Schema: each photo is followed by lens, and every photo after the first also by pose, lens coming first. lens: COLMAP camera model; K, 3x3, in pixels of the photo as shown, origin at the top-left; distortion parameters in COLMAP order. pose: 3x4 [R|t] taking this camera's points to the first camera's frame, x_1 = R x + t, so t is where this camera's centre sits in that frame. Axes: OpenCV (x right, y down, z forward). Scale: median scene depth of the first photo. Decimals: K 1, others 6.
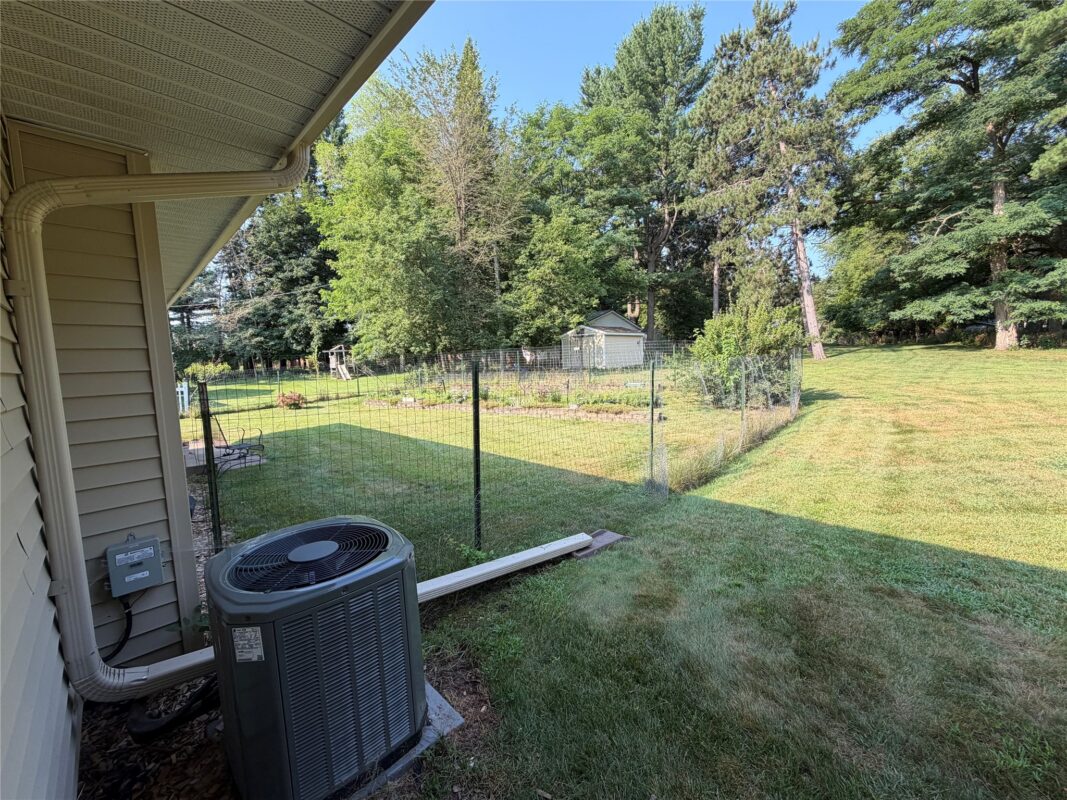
lens RADIAL K [[426.6, 0, 529.0], [0, 426.6, 399.5], [0, 0, 1]] dist [0.001912, 0.000100]
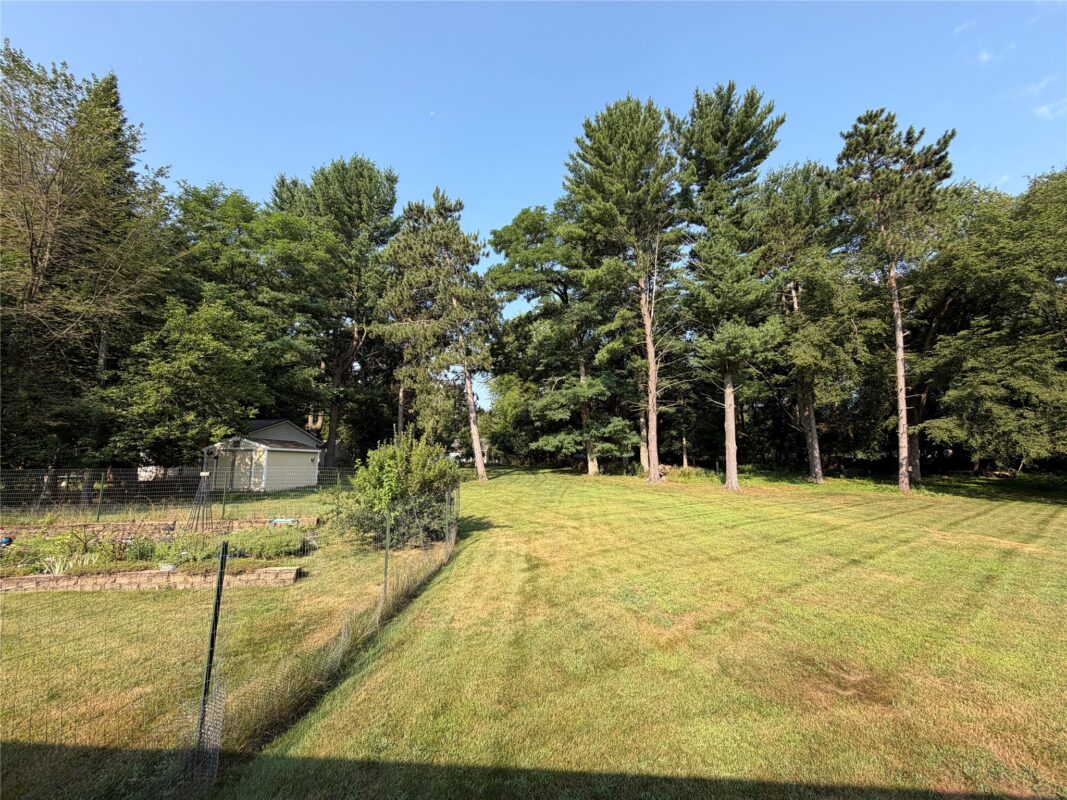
lens RADIAL K [[426.6, 0, 530.7], [0, 426.6, 399.4], [0, 0, 1]] dist [0.001912, 0.000100]
pose [[0.771751, 0.122940, 0.623928, 0.043748], [0.041489, 0.969311, -0.242313, -0.025535], [-0.634570, 0.212891, 0.742966, 0.030138]]
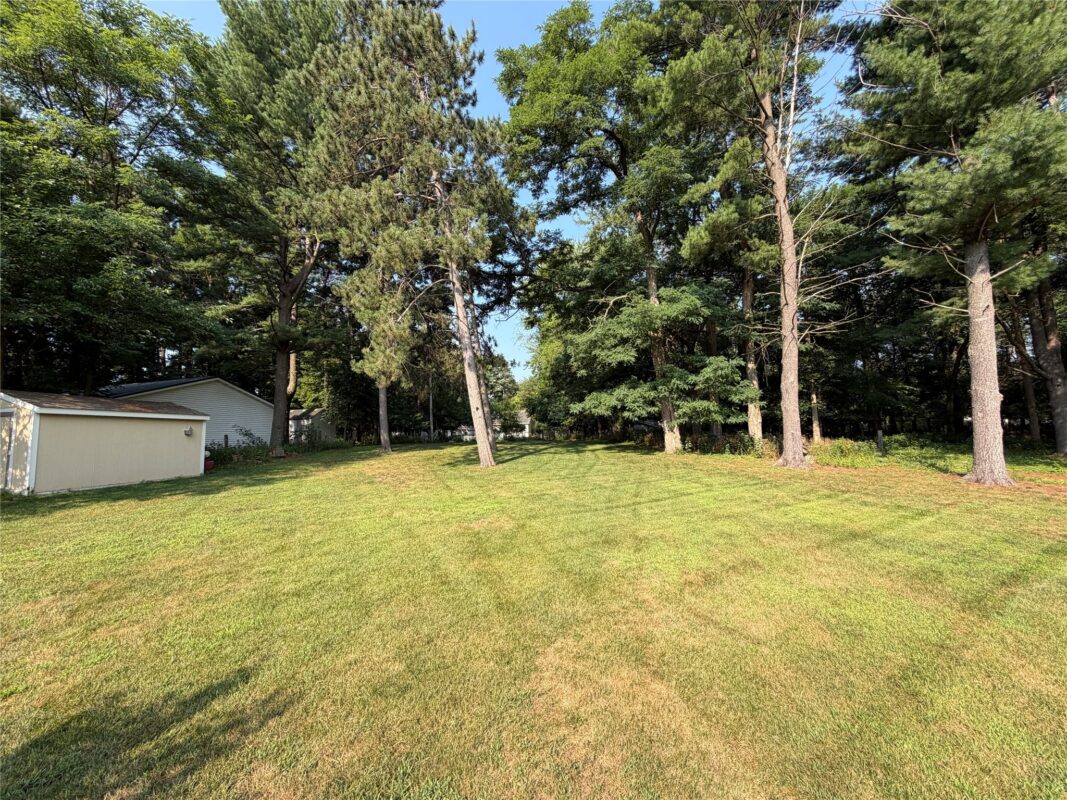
lens RADIAL K [[426.6, 0, 529.1], [0, 426.6, 401.9], [0, 0, 1]] dist [0.001912, 0.000100]
pose [[0.845050, 0.065539, 0.530655, 0.390085], [0.039988, 0.981933, -0.184954, -0.070109], [-0.533189, 0.177515, 0.827162, 0.415000]]
